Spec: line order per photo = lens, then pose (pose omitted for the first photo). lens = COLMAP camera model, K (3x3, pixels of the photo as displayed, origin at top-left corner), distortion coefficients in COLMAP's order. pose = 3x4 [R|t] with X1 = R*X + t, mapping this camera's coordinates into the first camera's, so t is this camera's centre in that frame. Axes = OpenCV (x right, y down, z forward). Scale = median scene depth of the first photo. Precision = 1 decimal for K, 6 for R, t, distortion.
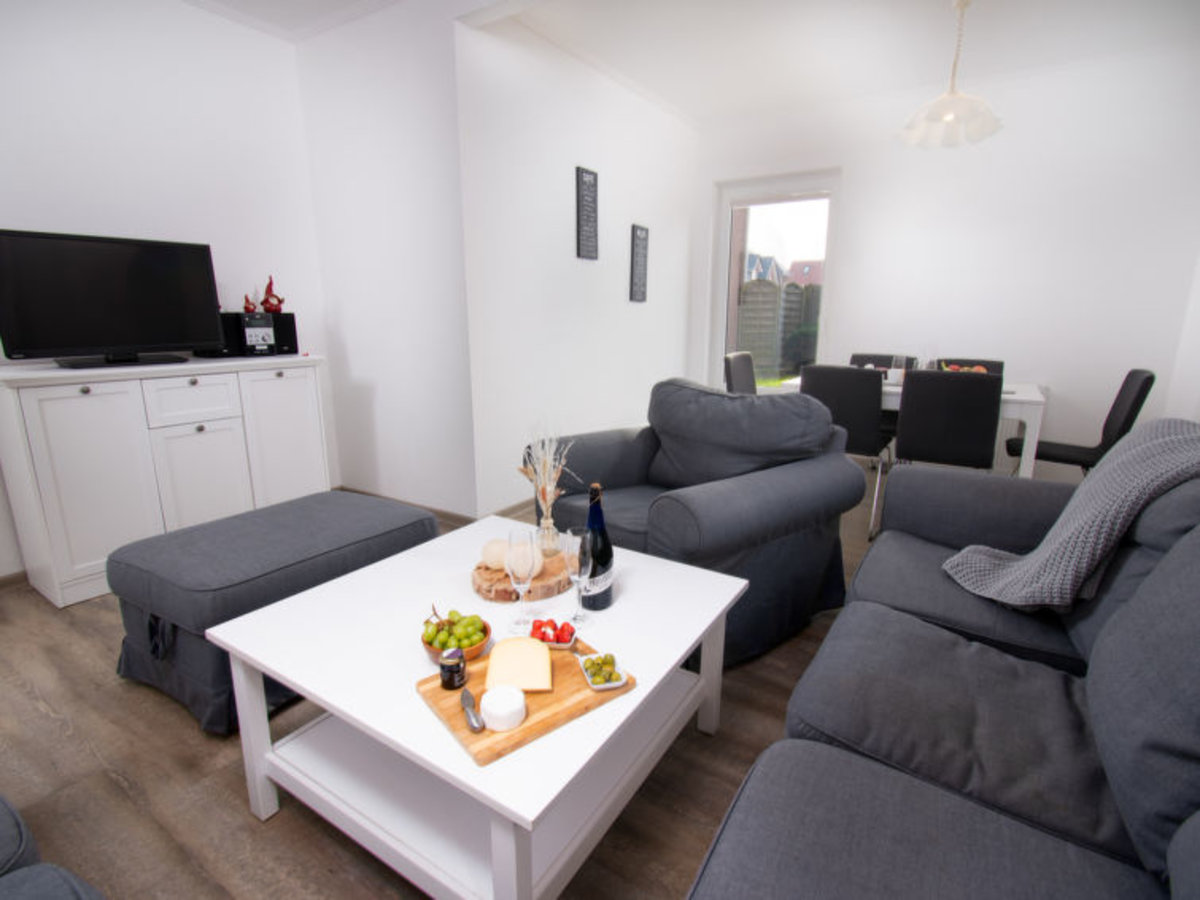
lens RADIAL K [[597.5, 0, 600.0], [0, 597.5, 450.0], [0, 0, 1]] dist [0.001861, -0.000689]
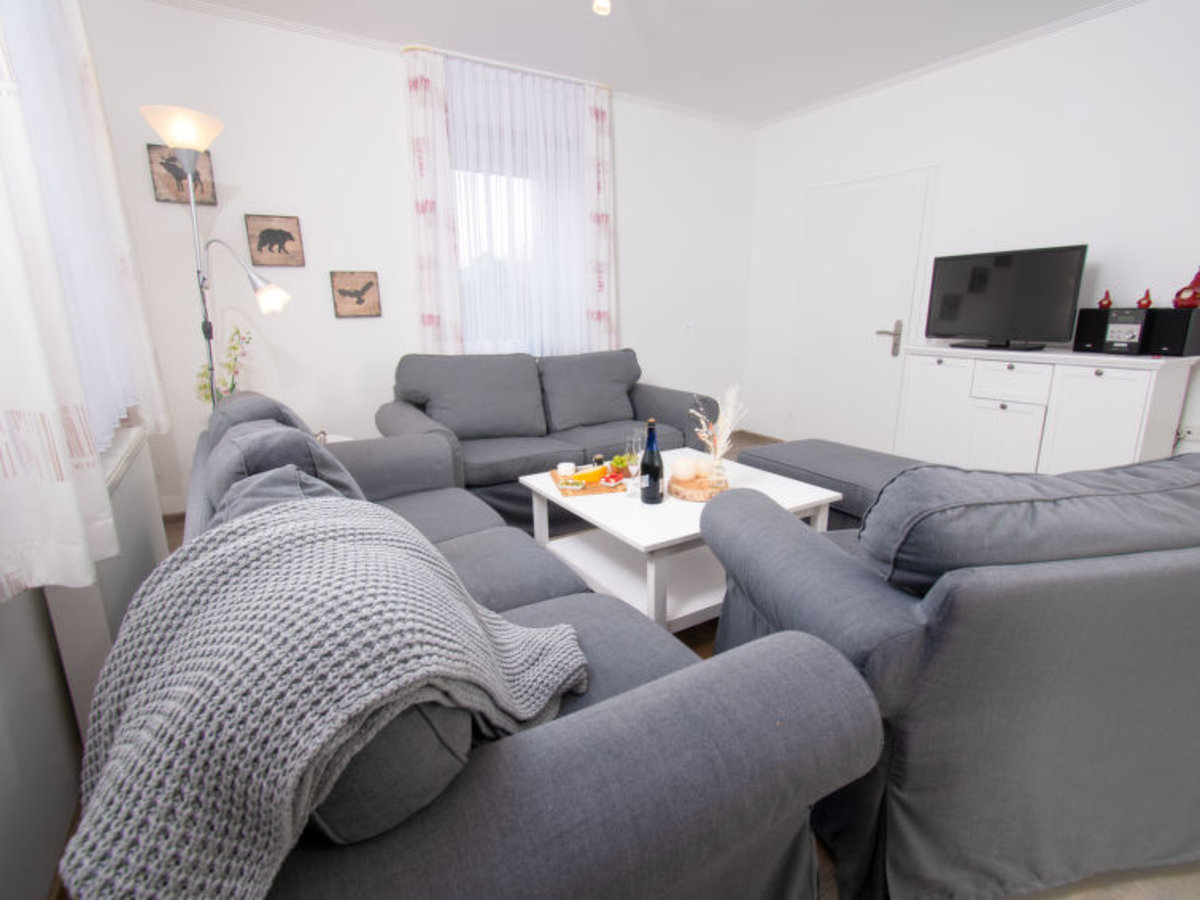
lens RADIAL K [[597.5, 0, 600.0], [0, 597.5, 450.0], [0, 0, 1]] dist [0.001861, -0.000689]
pose [[-0.435732, 0.216532, -0.873642, 0.702050], [-0.189117, 0.926940, 0.324065, -0.178775], [0.879984, 0.306426, -0.362948, 0.710496]]
